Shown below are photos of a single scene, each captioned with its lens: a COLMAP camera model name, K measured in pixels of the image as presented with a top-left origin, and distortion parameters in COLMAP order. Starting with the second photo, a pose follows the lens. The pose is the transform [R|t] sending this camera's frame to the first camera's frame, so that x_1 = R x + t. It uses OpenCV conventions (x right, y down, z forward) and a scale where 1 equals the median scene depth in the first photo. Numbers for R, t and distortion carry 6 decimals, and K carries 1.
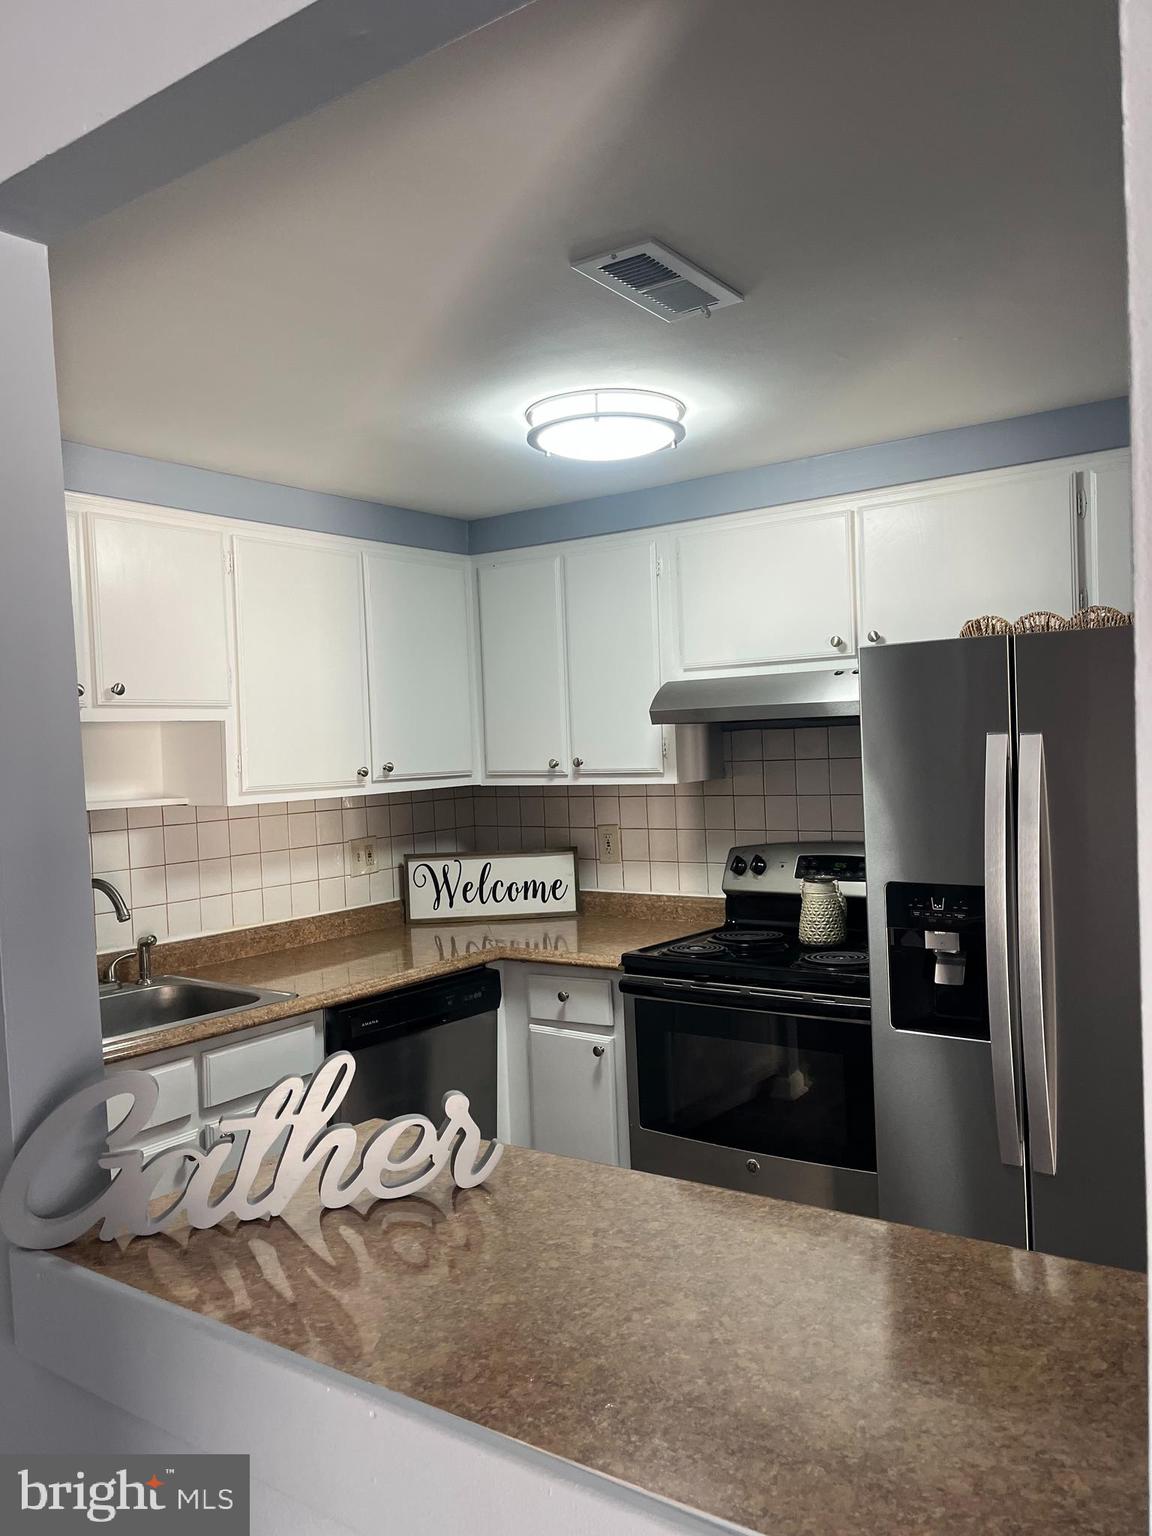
lens RADIAL K [[1139.4, 0, 576.0], [0, 1139.4, 768.0], [0, 0, 1]] dist [0.003642, 0.000372]
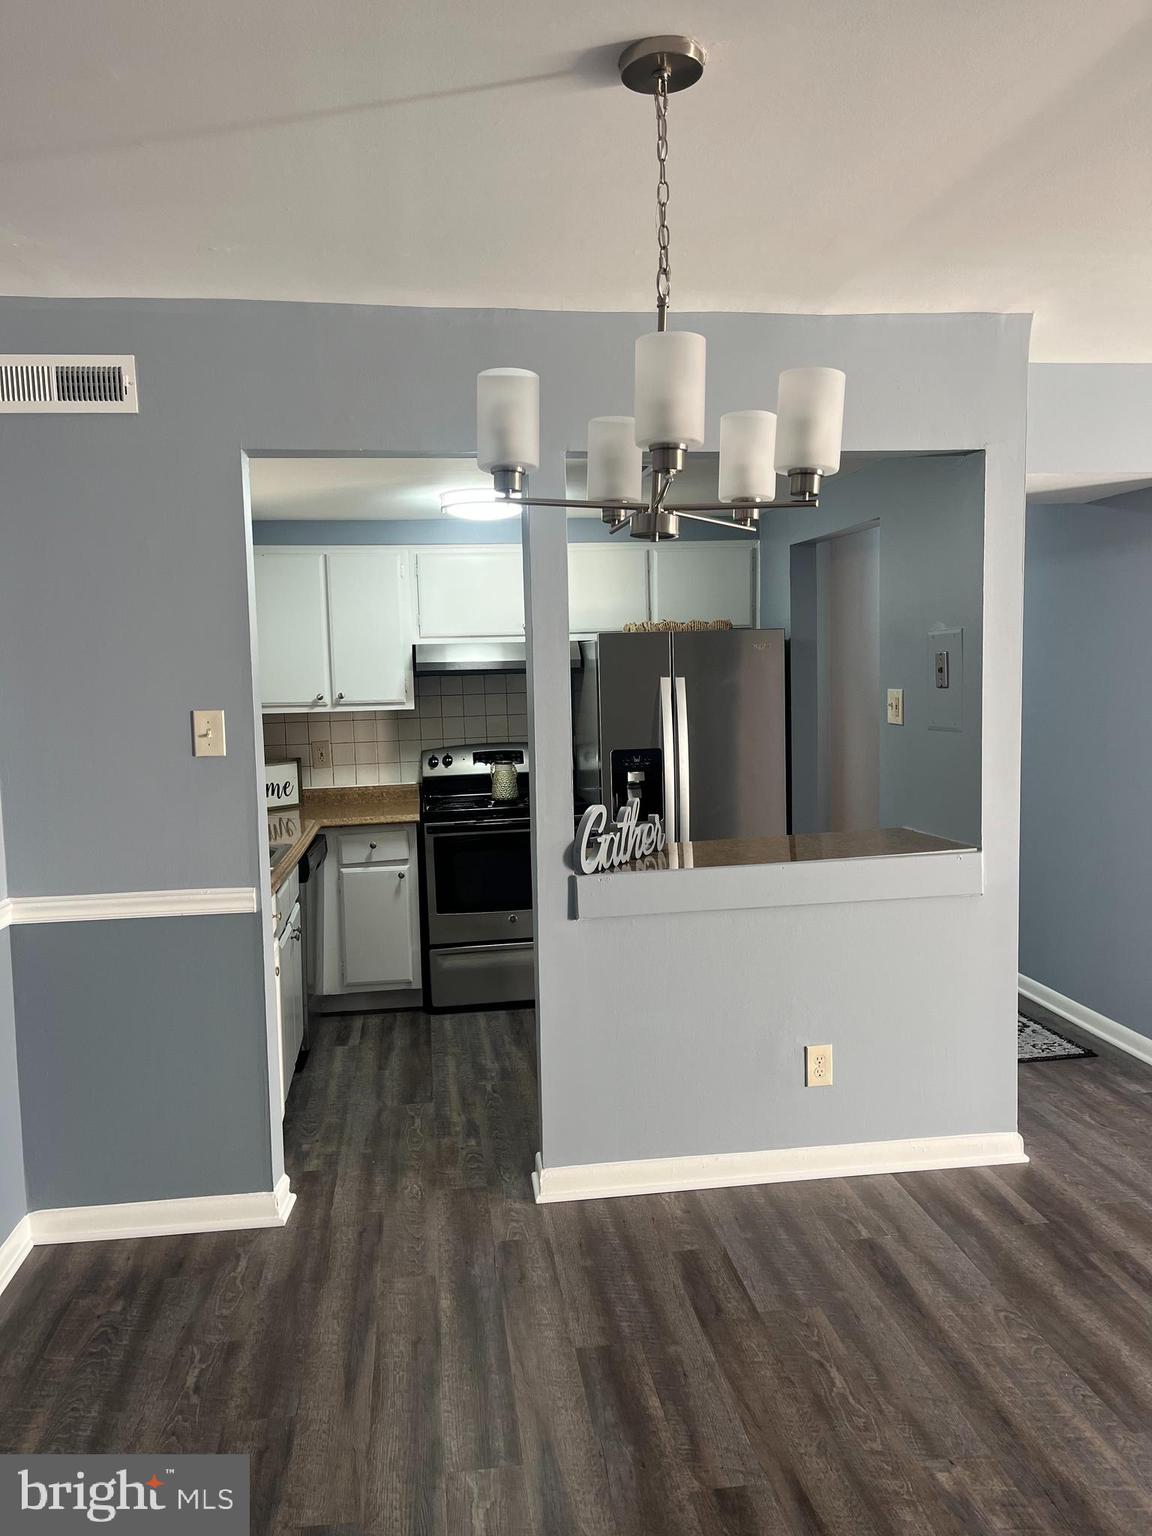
lens RADIAL K [[1139.4, 0, 576.0], [0, 1139.4, 768.0], [0, 0, 1]] dist [0.003642, 0.000372]
pose [[0.699602, -0.035975, 0.713627, -0.865026], [0.015383, 0.999259, 0.035294, 0.041796], [-0.714368, -0.013715, 0.699636, -0.265378]]
